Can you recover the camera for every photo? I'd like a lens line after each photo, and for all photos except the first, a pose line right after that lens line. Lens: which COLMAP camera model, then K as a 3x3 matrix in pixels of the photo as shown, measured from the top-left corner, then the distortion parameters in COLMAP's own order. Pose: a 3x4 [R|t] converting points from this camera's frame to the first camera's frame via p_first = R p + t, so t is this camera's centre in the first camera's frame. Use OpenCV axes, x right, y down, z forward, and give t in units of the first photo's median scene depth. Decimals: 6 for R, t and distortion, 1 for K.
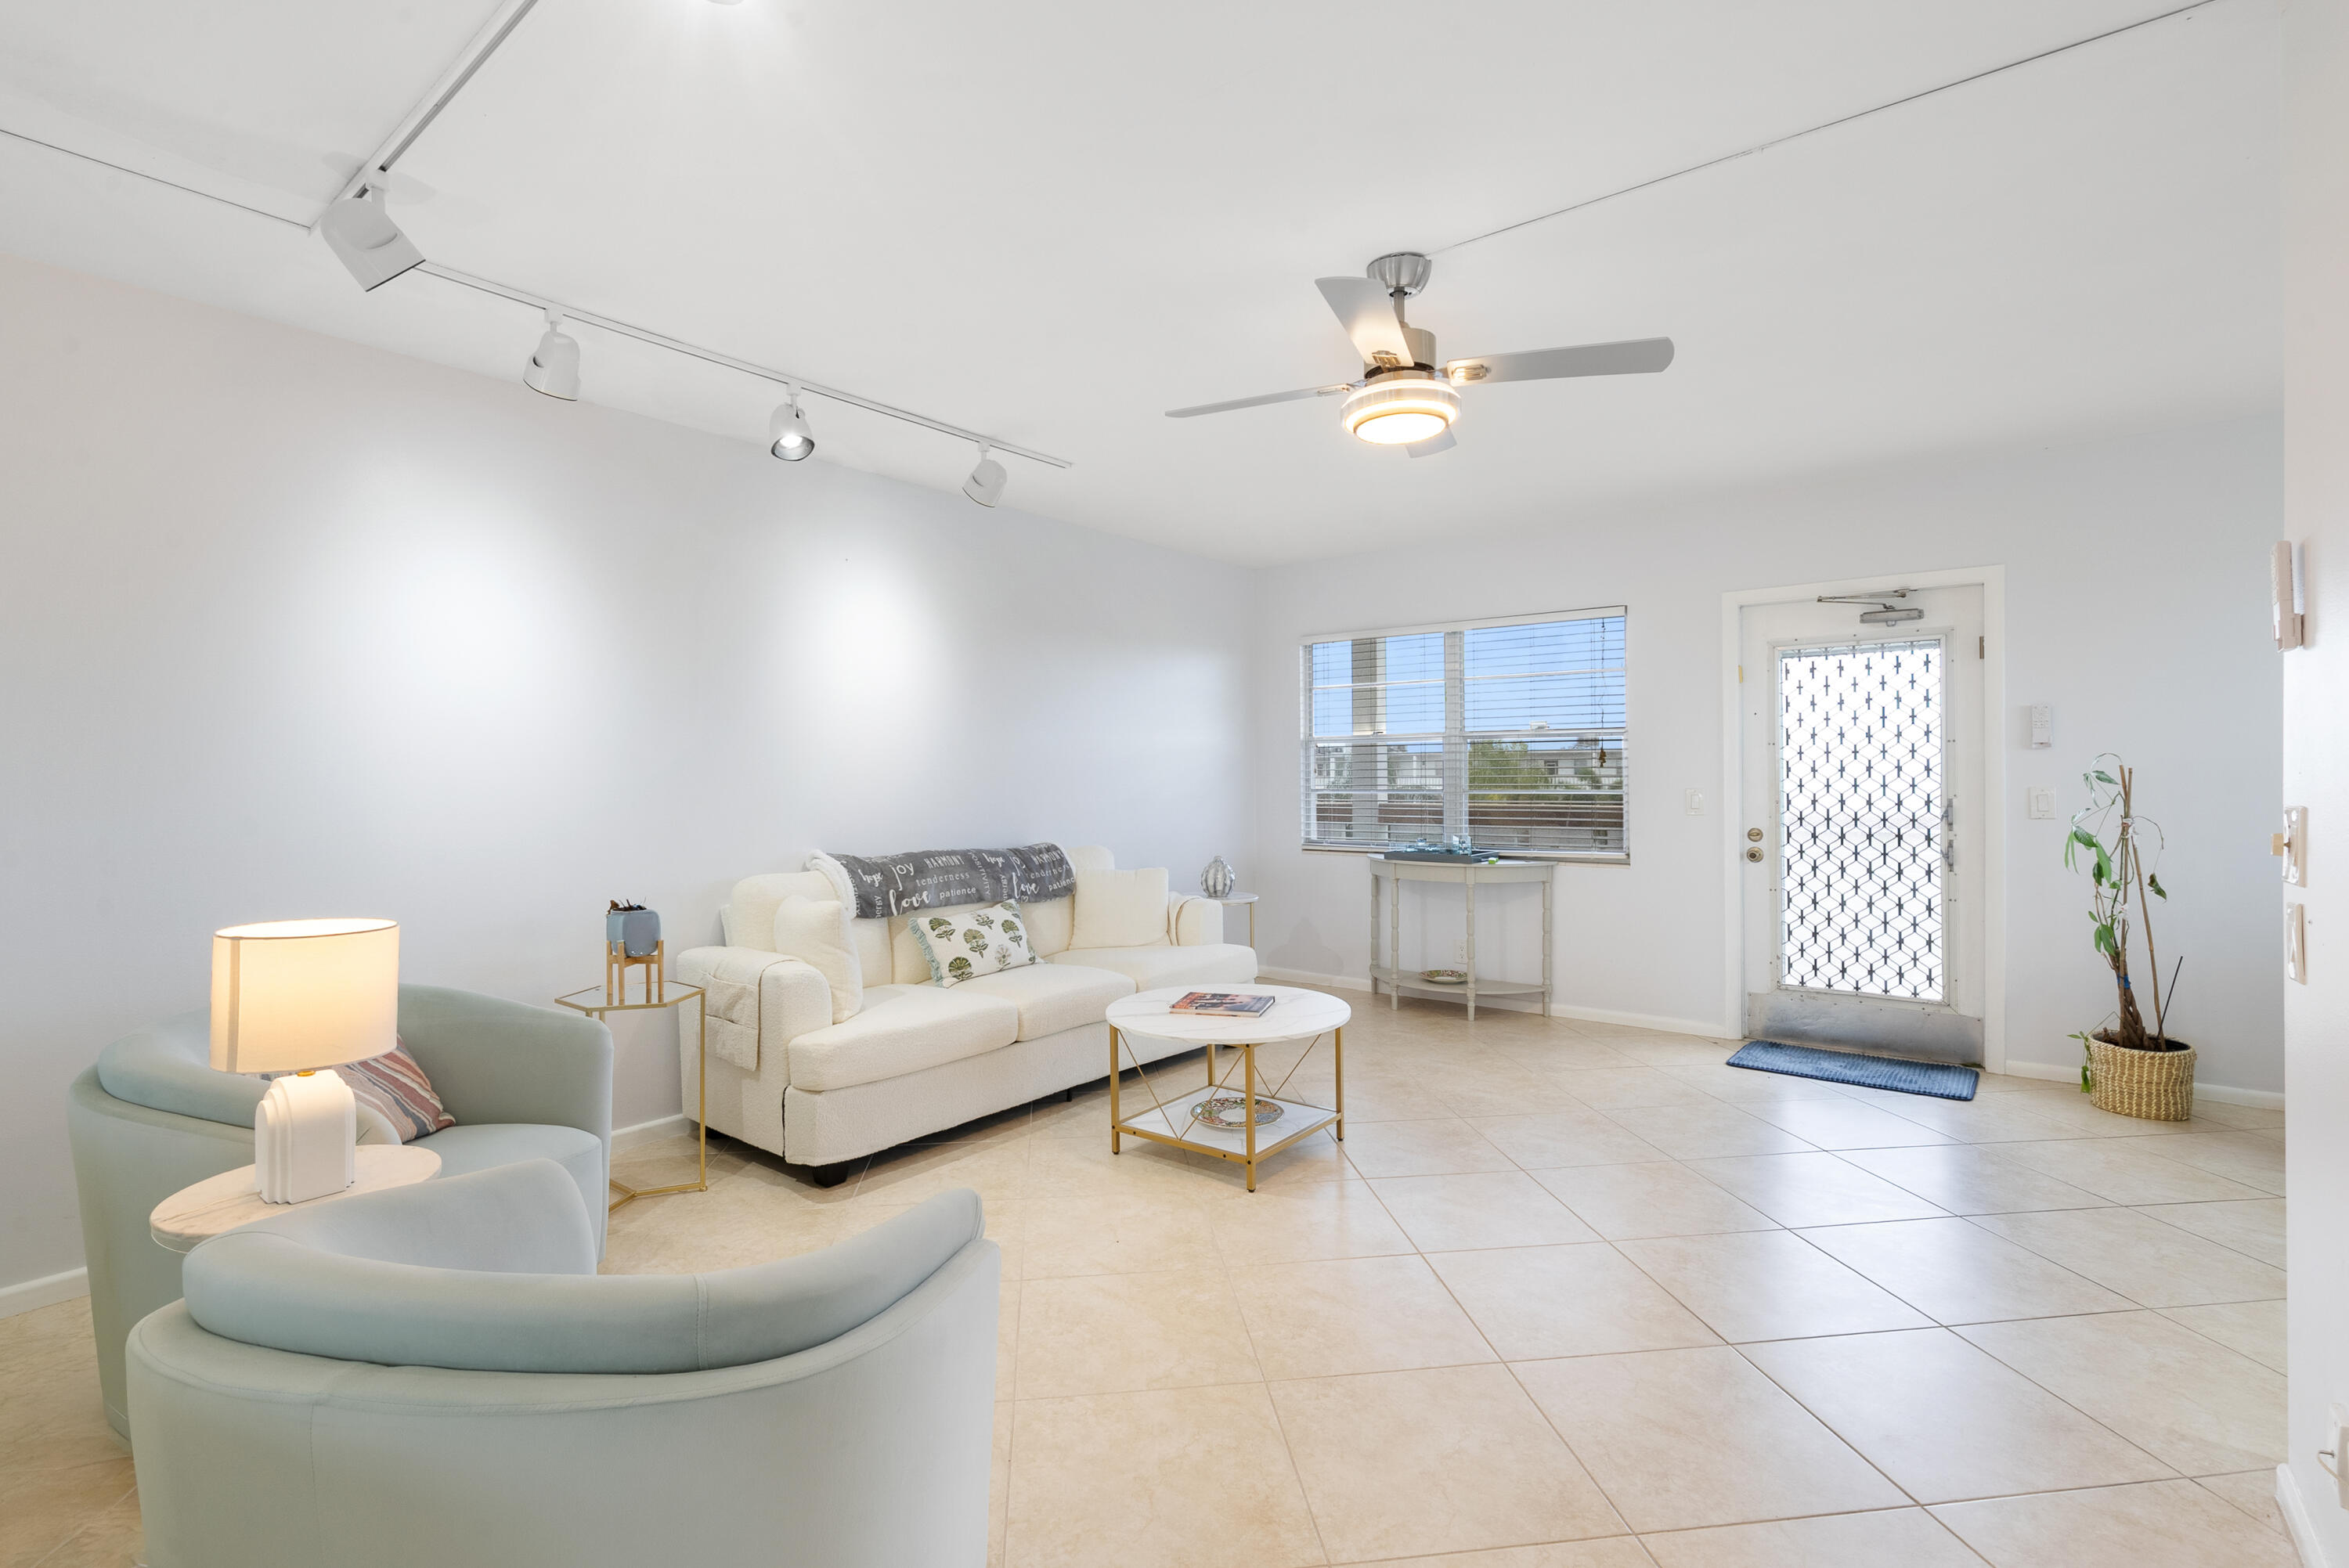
lens RADIAL K [[1066.8, 0, 1183.2], [0, 1066.8, 776.9], [0, 0, 1]] dist [0.002464, 0.000545]
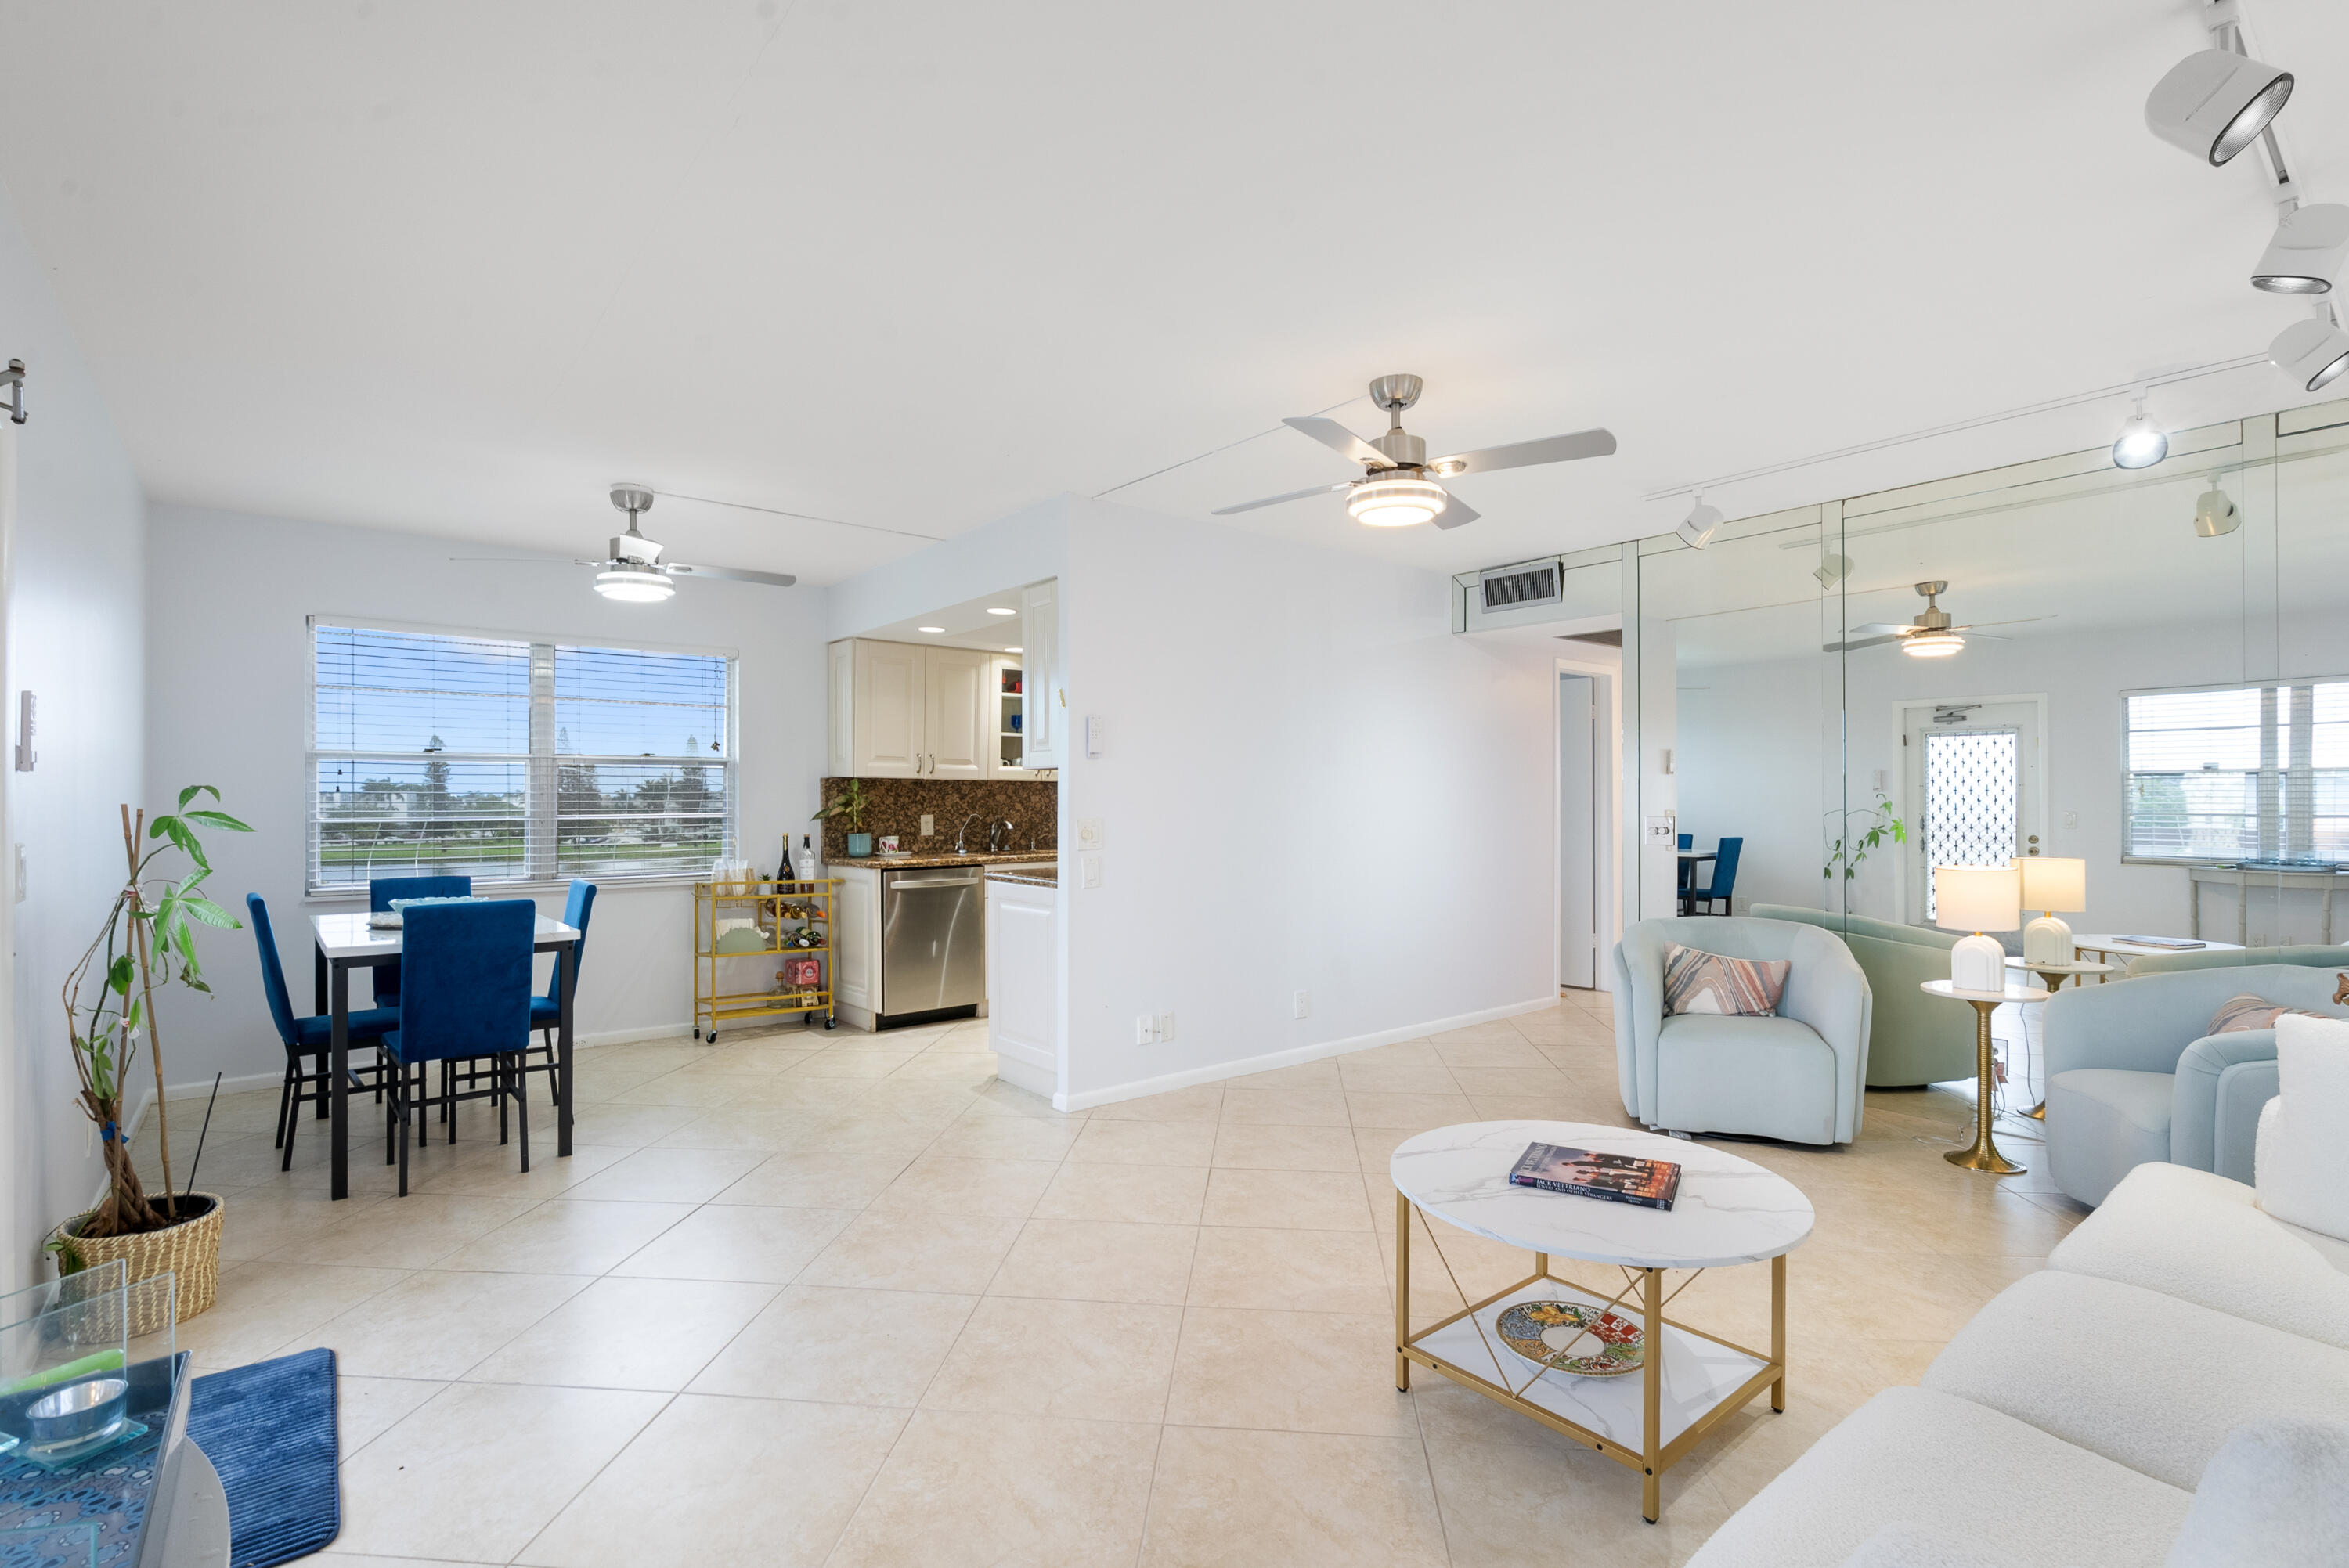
lens RADIAL K [[1080.9, 0, 1166.5], [0, 1080.9, 790.1], [0, 0, 1]] dist [-0.003277, 0.001510]
pose [[-0.976090, 0.012182, 0.217023, 0.112142], [0.010358, 0.999901, -0.009538, -0.005679], [-0.217118, -0.007062, -0.976120, 1.311523]]
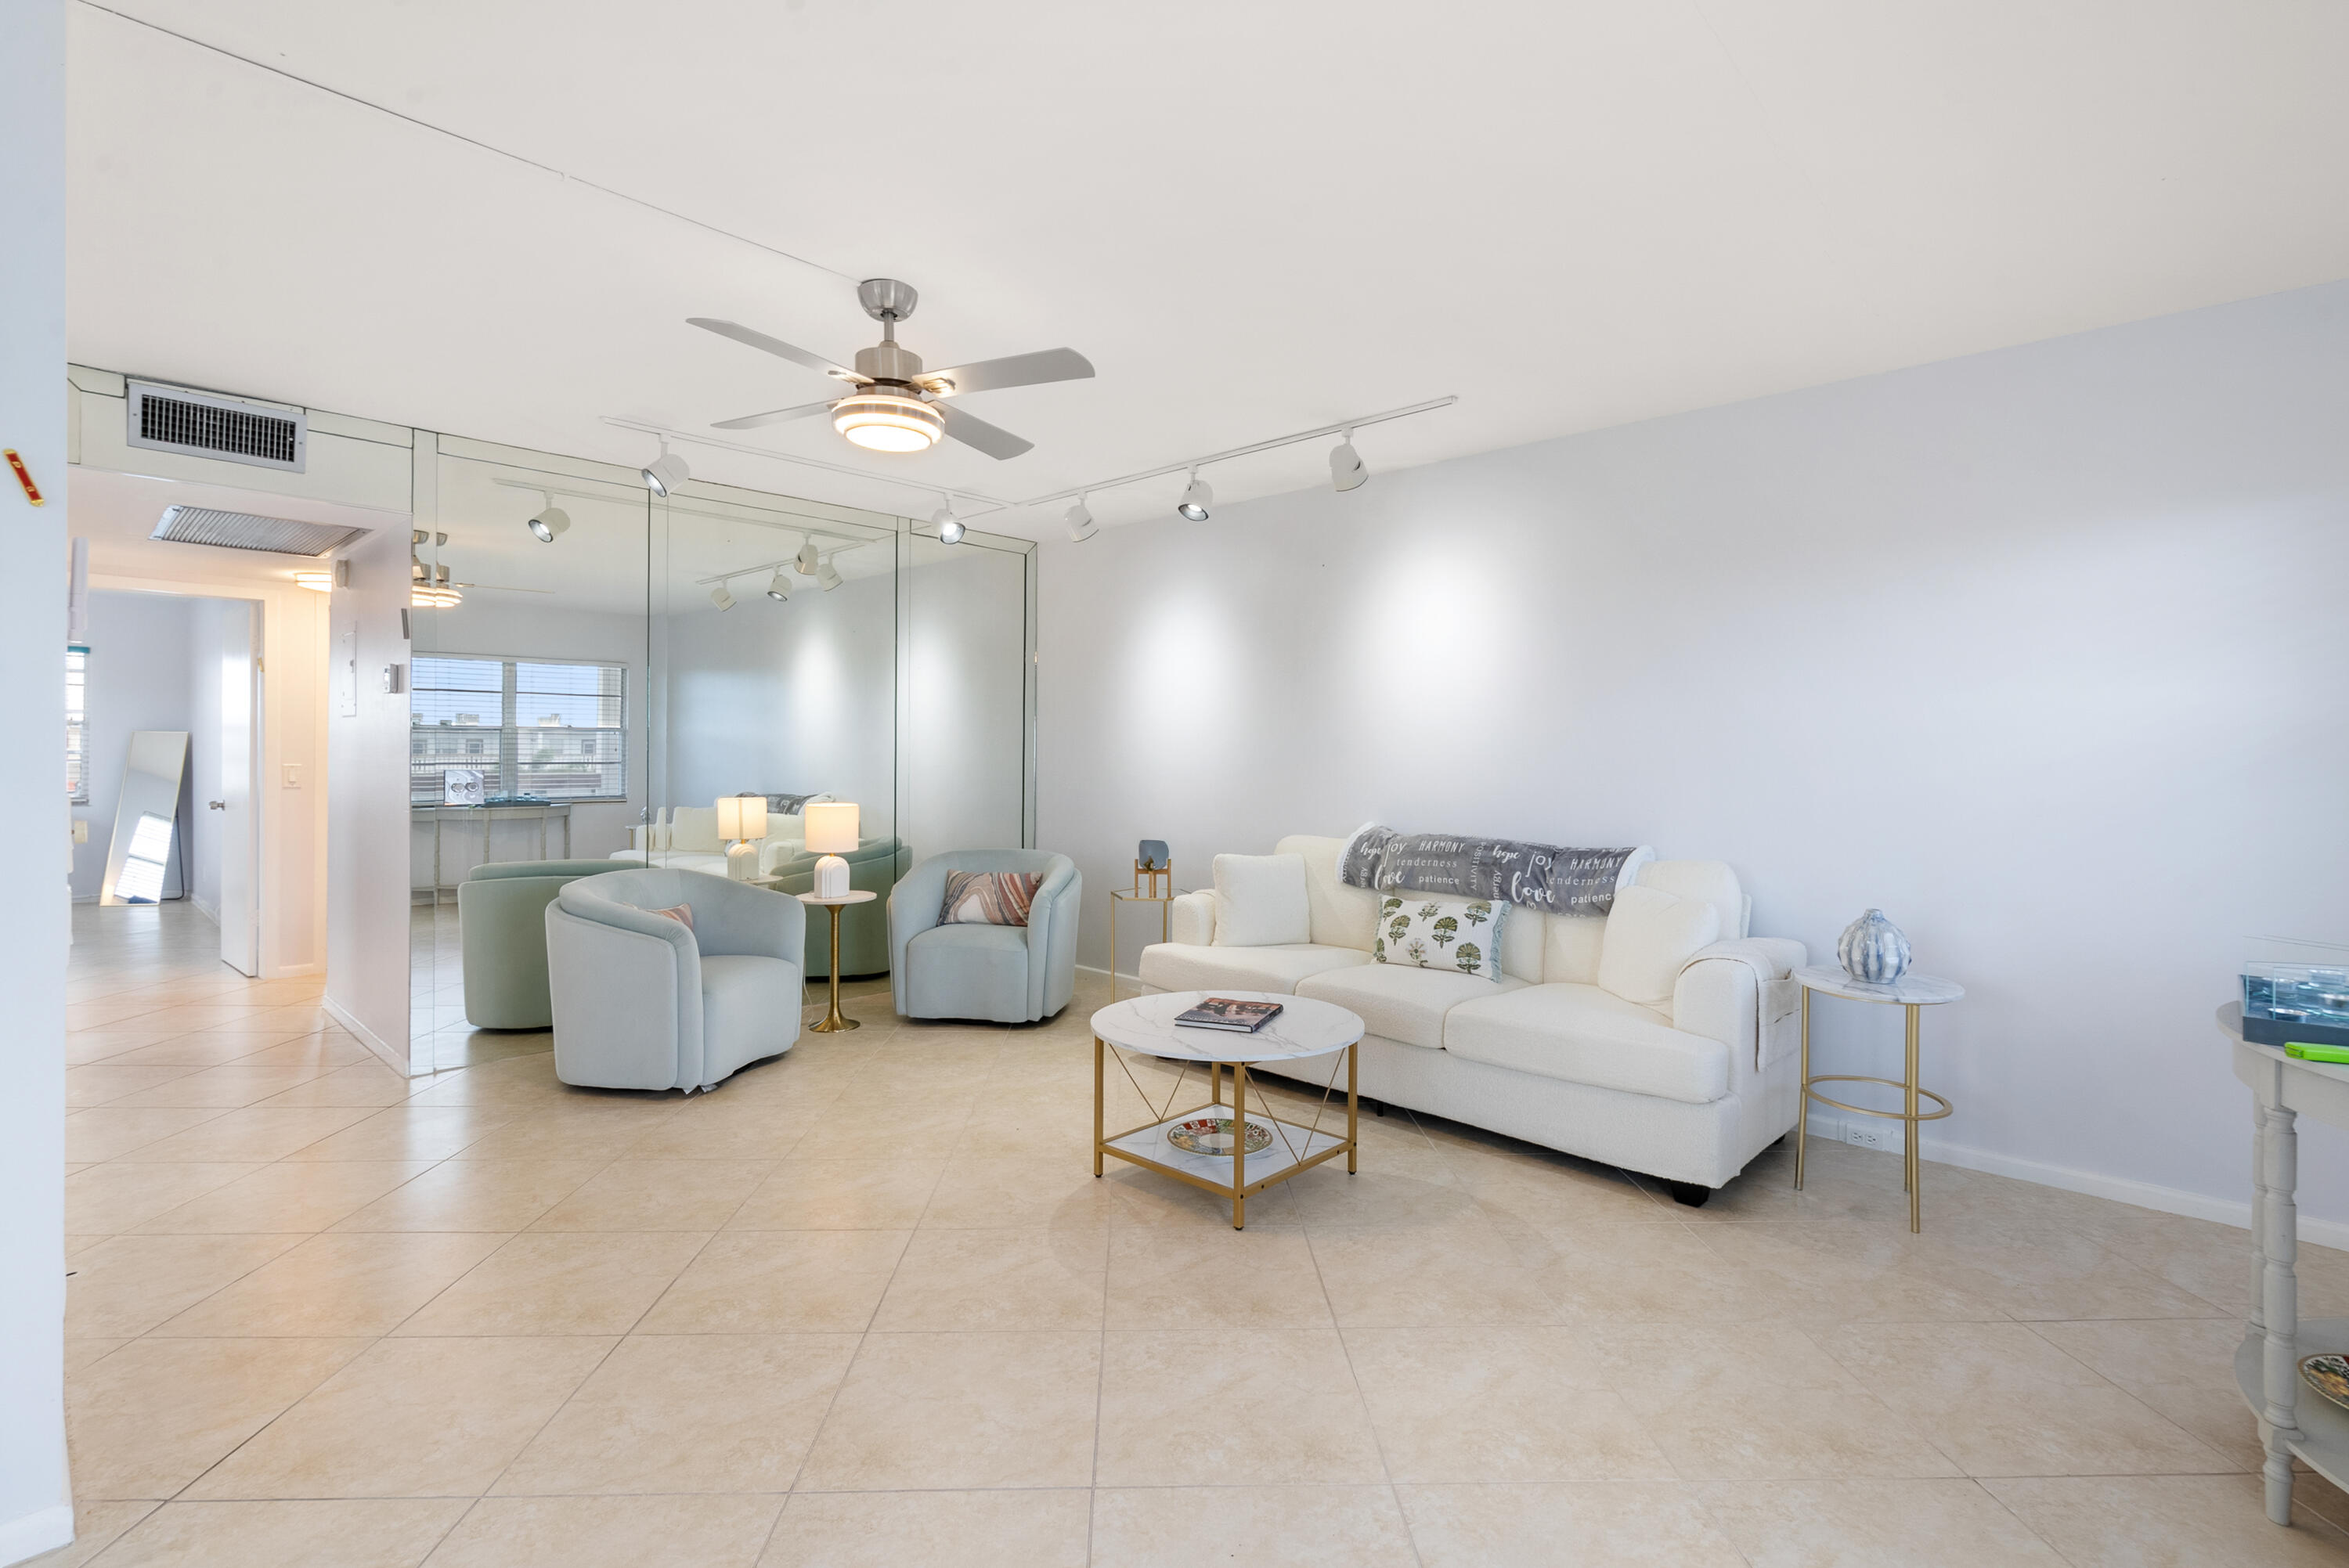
lens RADIAL K [[1081.4, 0, 1169.8], [0, 1081.4, 756.5], [0, 0, 1]] dist [-0.002034, 0.000321]
pose [[-0.090276, 0.009021, -0.995876, 0.743023], [-0.007906, 0.999921, 0.009774, -0.009992], [0.995885, 0.008756, -0.090197, 0.809009]]
